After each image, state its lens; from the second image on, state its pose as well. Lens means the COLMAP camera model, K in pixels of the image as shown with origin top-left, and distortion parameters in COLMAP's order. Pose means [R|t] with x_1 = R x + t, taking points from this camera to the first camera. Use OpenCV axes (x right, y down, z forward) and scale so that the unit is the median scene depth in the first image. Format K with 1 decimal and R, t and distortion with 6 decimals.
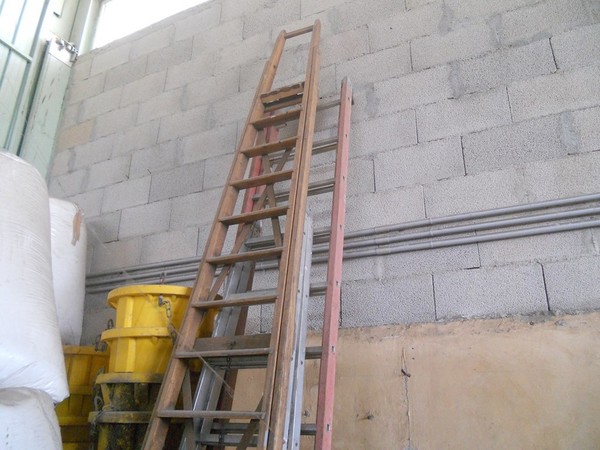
lens RADIAL K [[459.3, 0, 300.0], [0, 459.3, 225.0], [0, 0, 1]] dist [-0.024529, -0.007605]
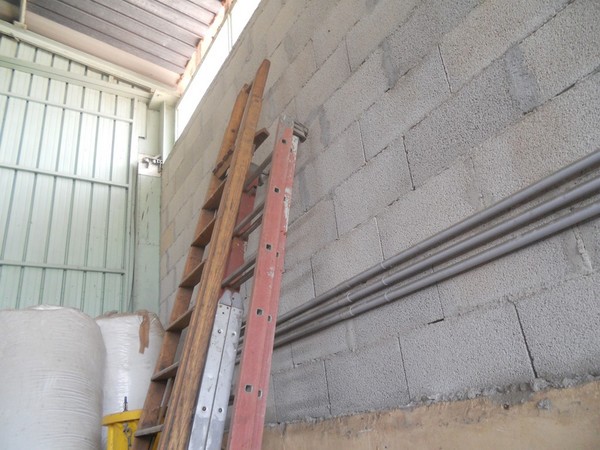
lens RADIAL K [[459.3, 0, 300.0], [0, 459.3, 225.0], [0, 0, 1]] dist [-0.024529, -0.007605]
pose [[0.836477, -0.311105, -0.451132, 0.551970], [0.301983, 0.948641, -0.094263, -0.042965], [0.457288, -0.057386, 0.887465, 0.284294]]
